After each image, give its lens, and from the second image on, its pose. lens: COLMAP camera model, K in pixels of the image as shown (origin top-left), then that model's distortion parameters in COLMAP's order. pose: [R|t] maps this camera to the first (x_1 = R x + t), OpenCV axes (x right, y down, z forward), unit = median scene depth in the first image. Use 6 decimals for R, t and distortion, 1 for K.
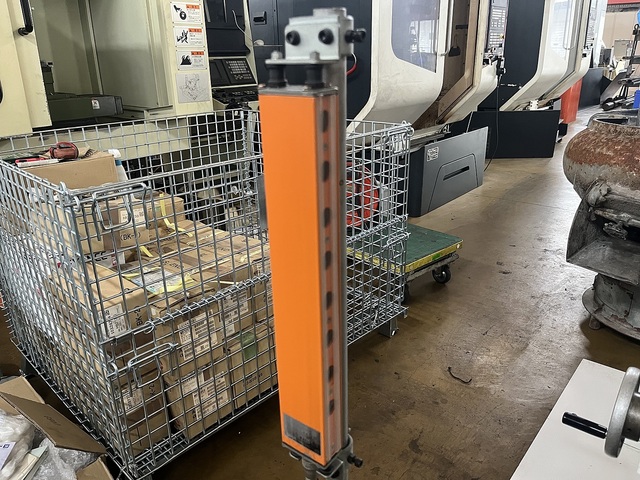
lens RADIAL K [[482.1, 0, 316.6], [0, 482.1, 238.8], [0, 0, 1]] dist [0.076701, -0.122096]
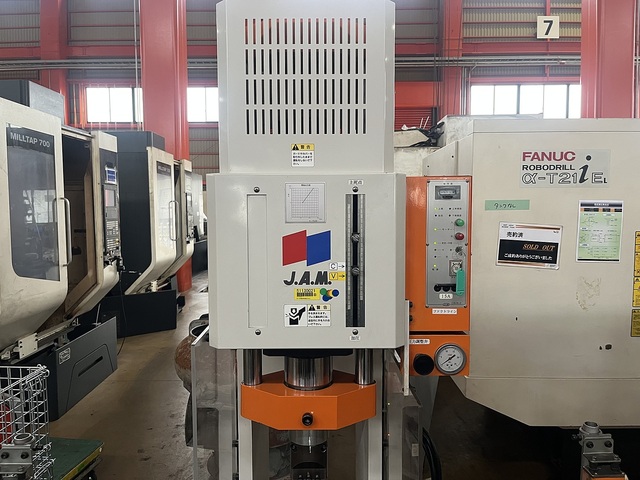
lens RADIAL K [[482.1, 0, 316.6], [0, 482.1, 238.8], [0, 0, 1]] dist [0.076701, -0.122096]
pose [[0.751881, -0.022942, 0.658899, -0.035437], [0.217934, 0.951864, -0.215545, -0.058846], [-0.622238, 0.305660, 0.720689, -0.153191]]
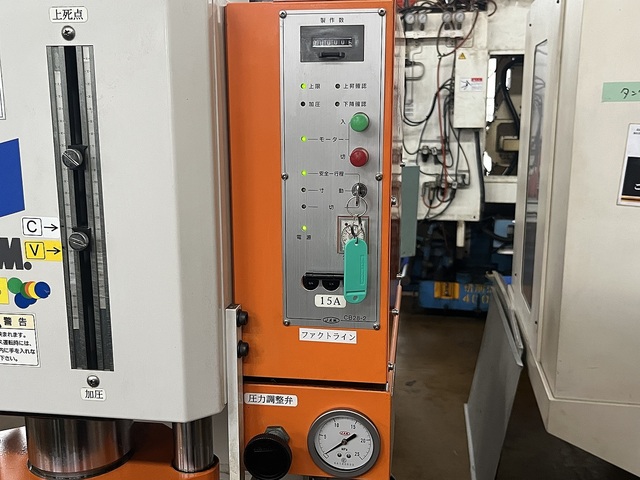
lens RADIAL K [[680.6, 0, 320.0], [0, 680.6, 240.0], [0, 0, 1]] dist [0.058082, -0.126075]
pose [[0.842973, -0.085519, 0.531115, 0.107220], [0.172541, 0.978105, -0.116360, -0.066673], [-0.509535, 0.189728, 0.839272, -0.128374]]
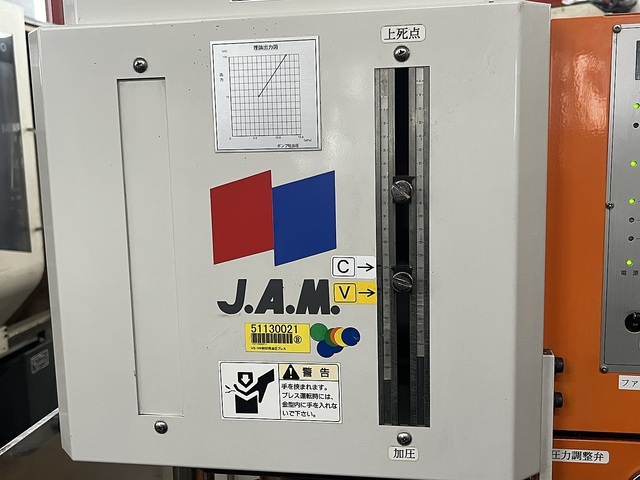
lens RADIAL K [[680.6, 0, 320.0], [0, 680.6, 240.0], [0, 0, 1]] dist [0.058082, -0.126075]
pose [[0.848539, -0.072389, 0.524158, 0.061117], [0.189343, 0.966544, -0.173037, -0.079961], [-0.494096, 0.246074, 0.833857, -0.084447]]
